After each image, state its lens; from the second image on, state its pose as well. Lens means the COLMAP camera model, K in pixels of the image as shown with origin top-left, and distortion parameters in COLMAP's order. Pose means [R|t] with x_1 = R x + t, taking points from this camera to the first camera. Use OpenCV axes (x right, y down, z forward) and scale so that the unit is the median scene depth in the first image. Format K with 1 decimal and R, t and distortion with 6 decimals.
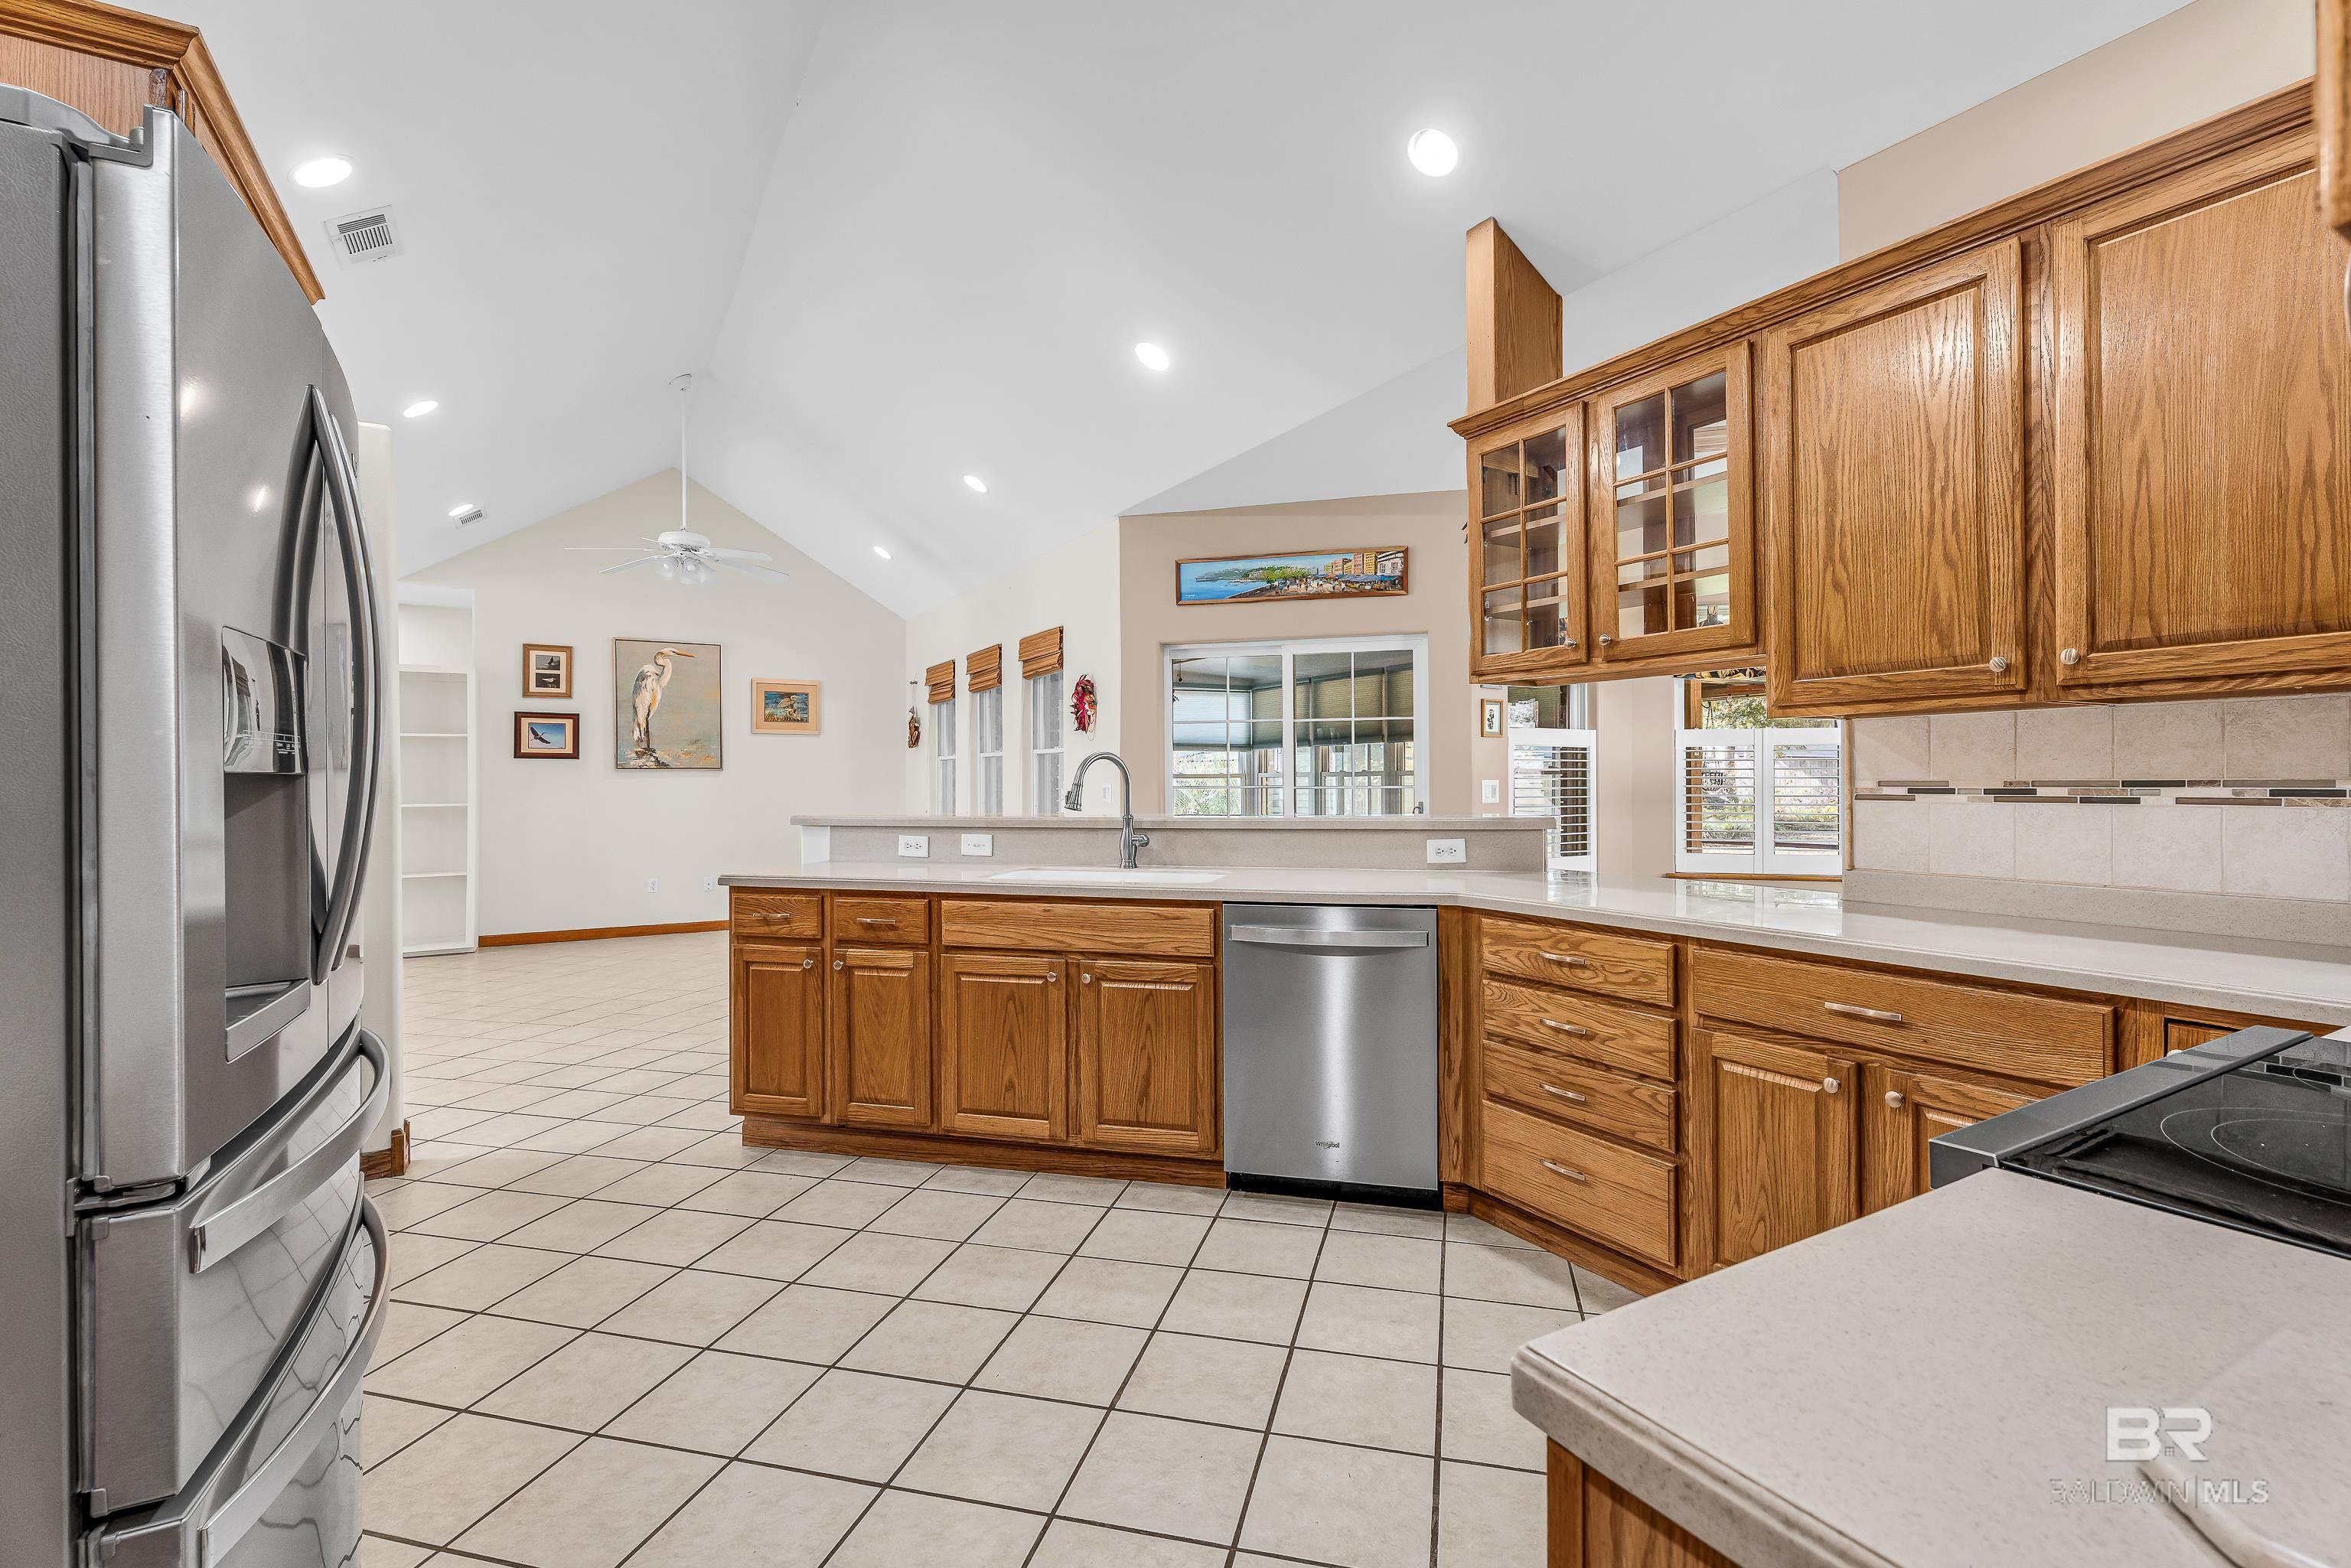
lens RADIAL K [[1064.0, 0, 1168.2], [0, 1064.0, 786.4], [0, 0, 1]] dist [0.004096, -0.000436]
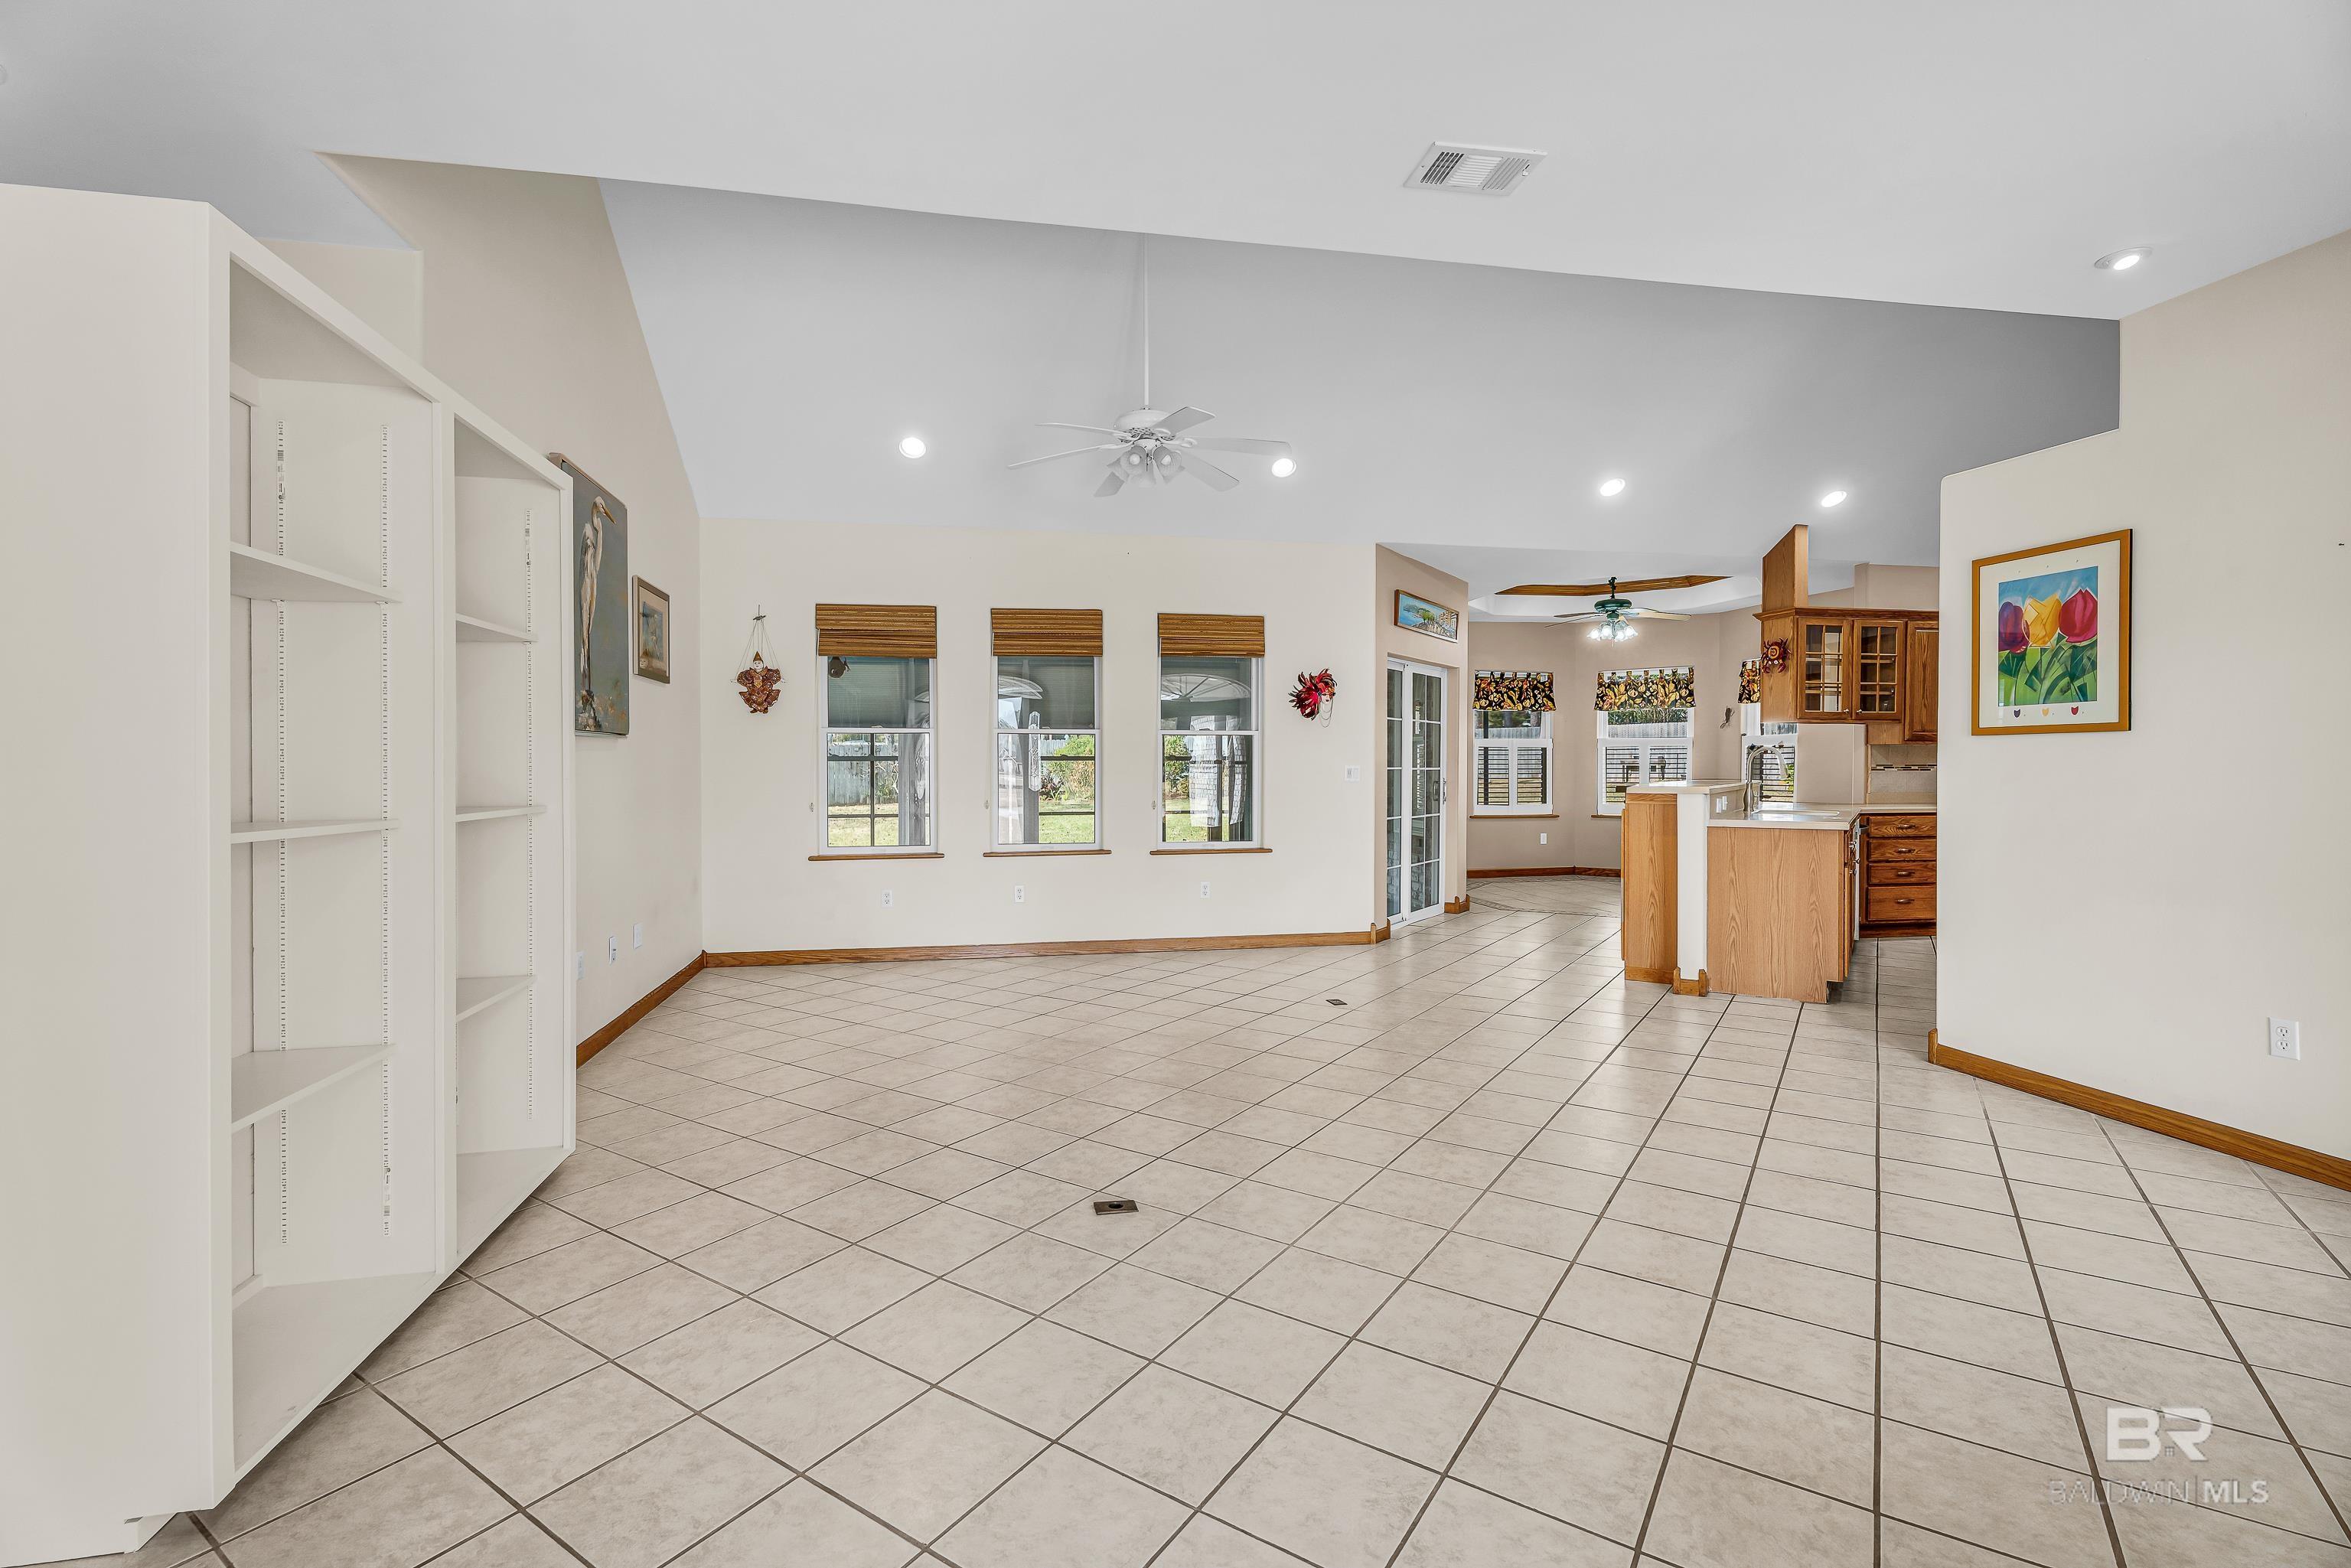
lens RADIAL K [[1064.0, 0, 1183.4], [0, 1064.0, 776.1], [0, 0, 1]] dist [0.004096, -0.000436]
pose [[0.312110, -0.002925, 0.950042, -0.917937], [0.003741, 0.999991, 0.001849, 0.004553], [-0.950039, 0.002977, 0.312118, 0.610730]]
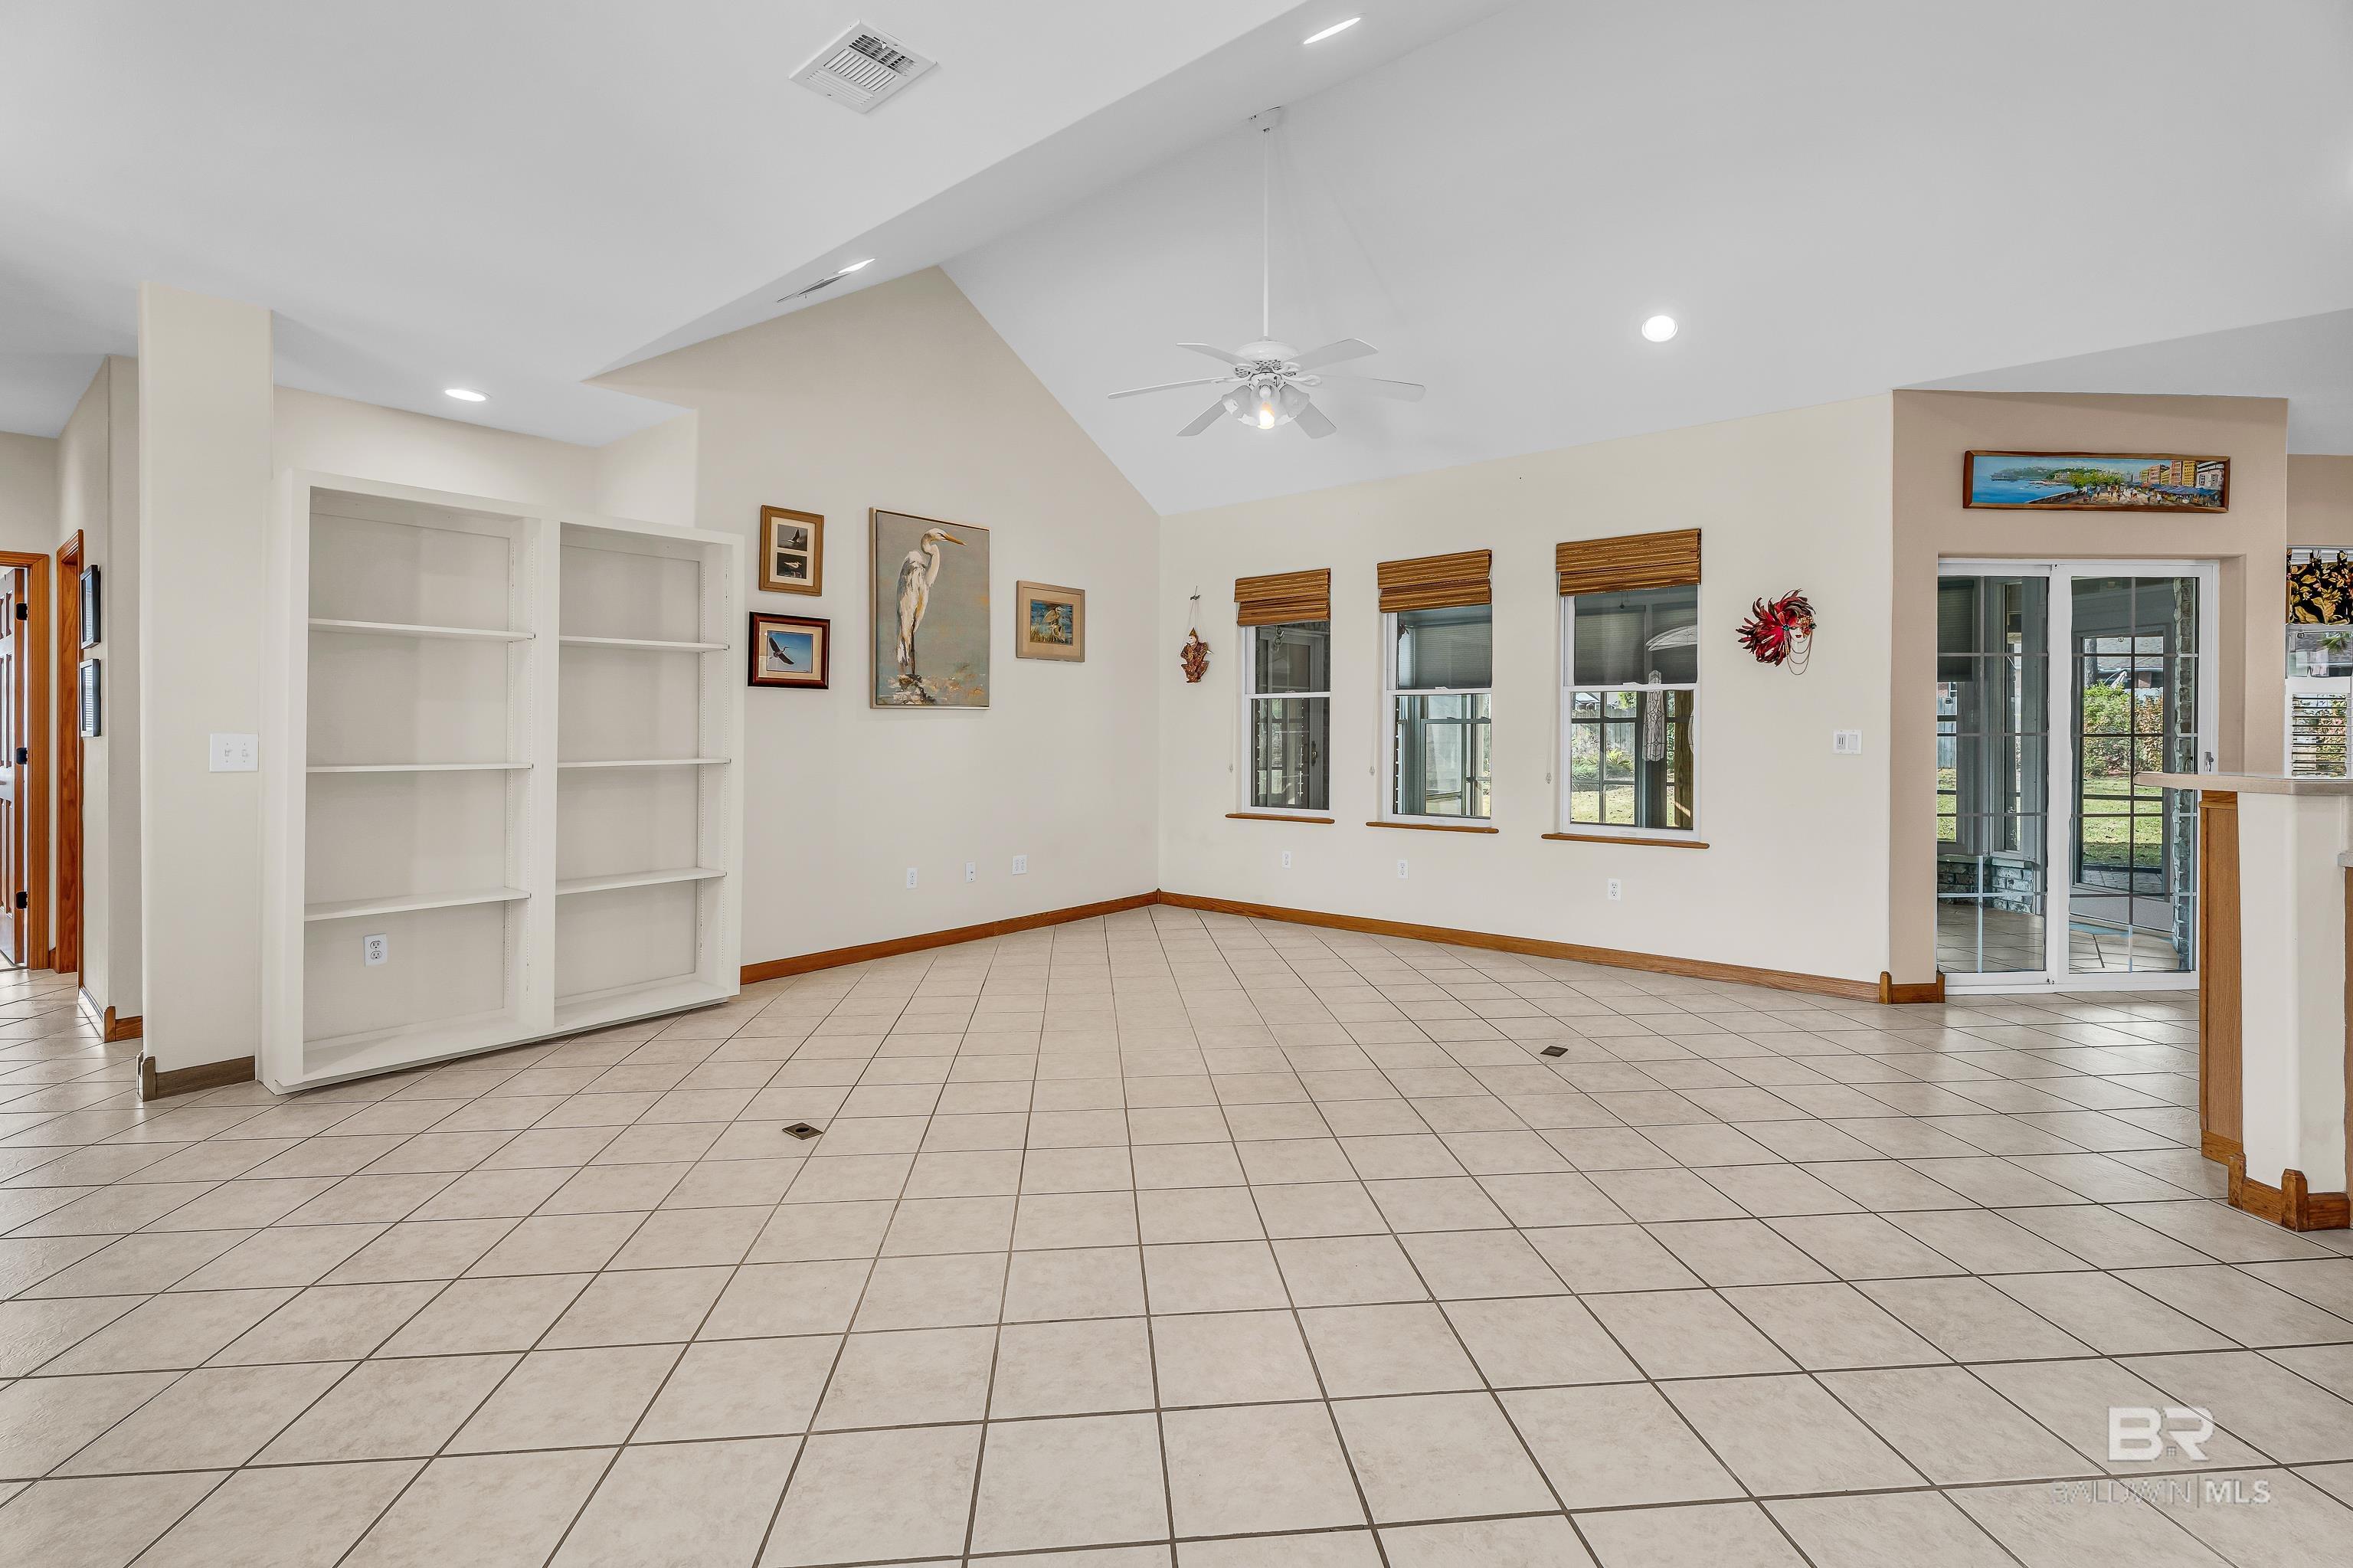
lens RADIAL K [[1065.0, 0, 1116.5], [0, 1065.0, 716.0], [0, 0, 1]] dist [0.004096, -0.000436]
pose [[0.940862, 0.008940, 0.338673, -0.619333], [-0.003424, 0.999852, -0.016880, 0.001088], [-0.338774, 0.014722, 0.940753, 0.335276]]
